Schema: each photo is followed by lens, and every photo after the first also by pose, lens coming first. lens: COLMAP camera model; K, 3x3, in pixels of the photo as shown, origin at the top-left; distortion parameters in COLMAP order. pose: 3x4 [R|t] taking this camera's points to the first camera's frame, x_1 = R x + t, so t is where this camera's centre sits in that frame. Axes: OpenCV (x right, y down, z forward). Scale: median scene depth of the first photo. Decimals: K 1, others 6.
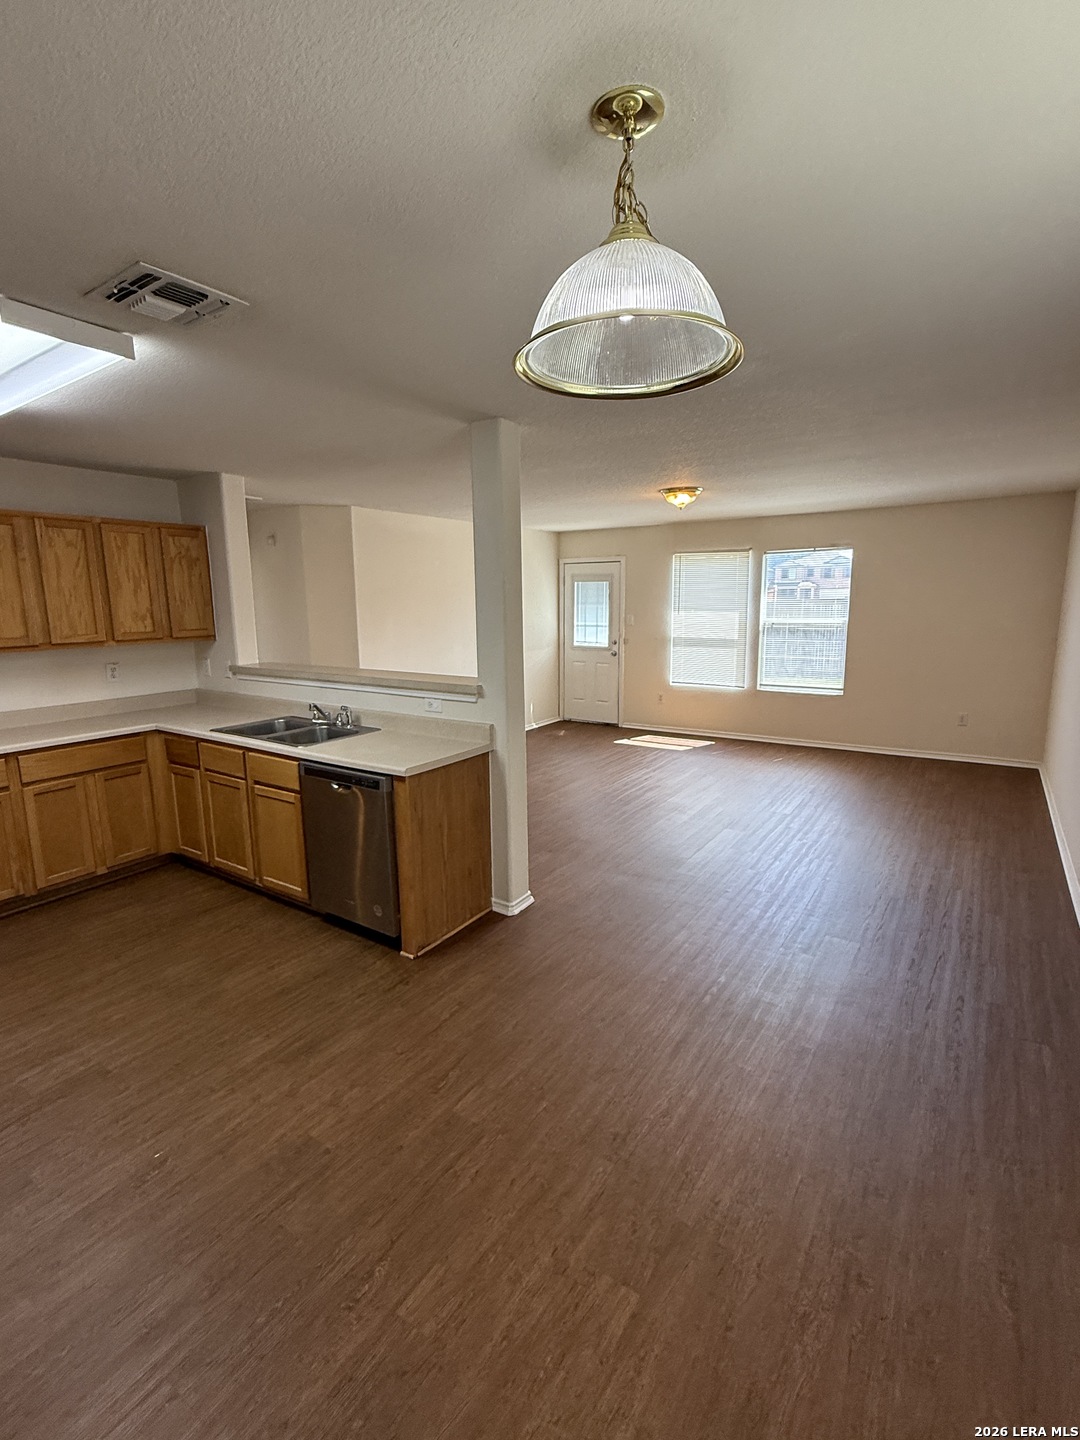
lens RADIAL K [[671.8, 0, 537.3], [0, 671.8, 719.0], [0, 0, 1]] dist [0.000662, 0.000170]
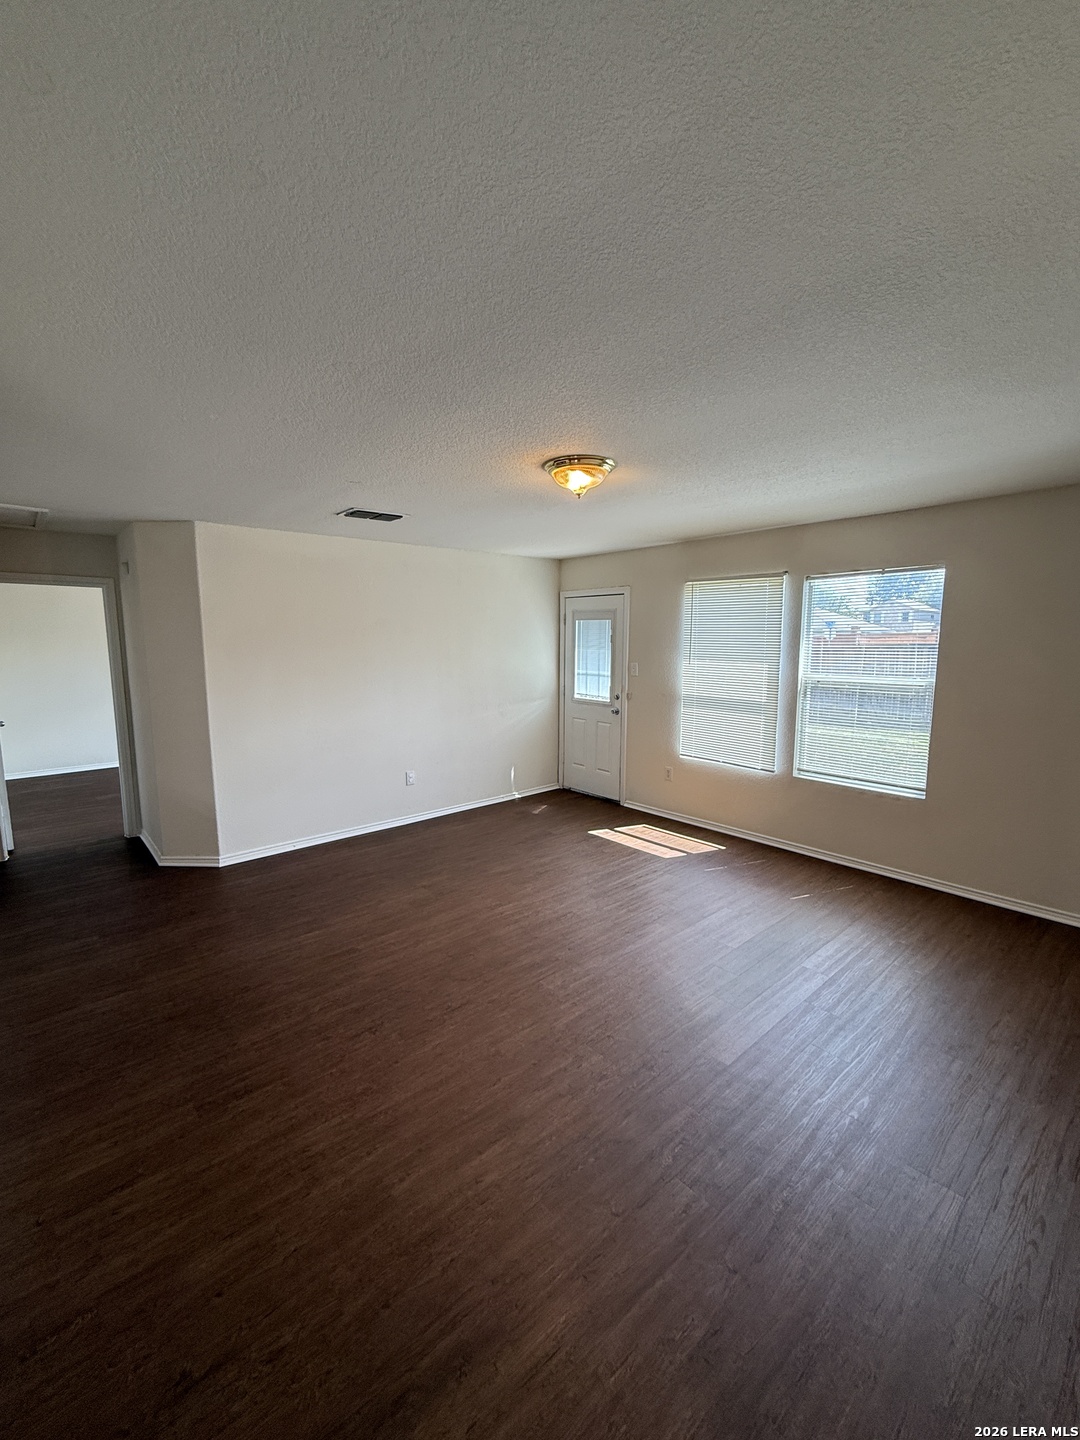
lens RADIAL K [[575.7, 0, 563.3], [0, 575.7, 714.9], [0, 0, 1]] dist [-0.000626, -0.000030]
pose [[0.966567, 0.045367, -0.252371, 0.230000], [-0.056462, 0.997723, -0.036894, -0.066807], [0.250122, 0.049910, 0.966927, 0.346696]]
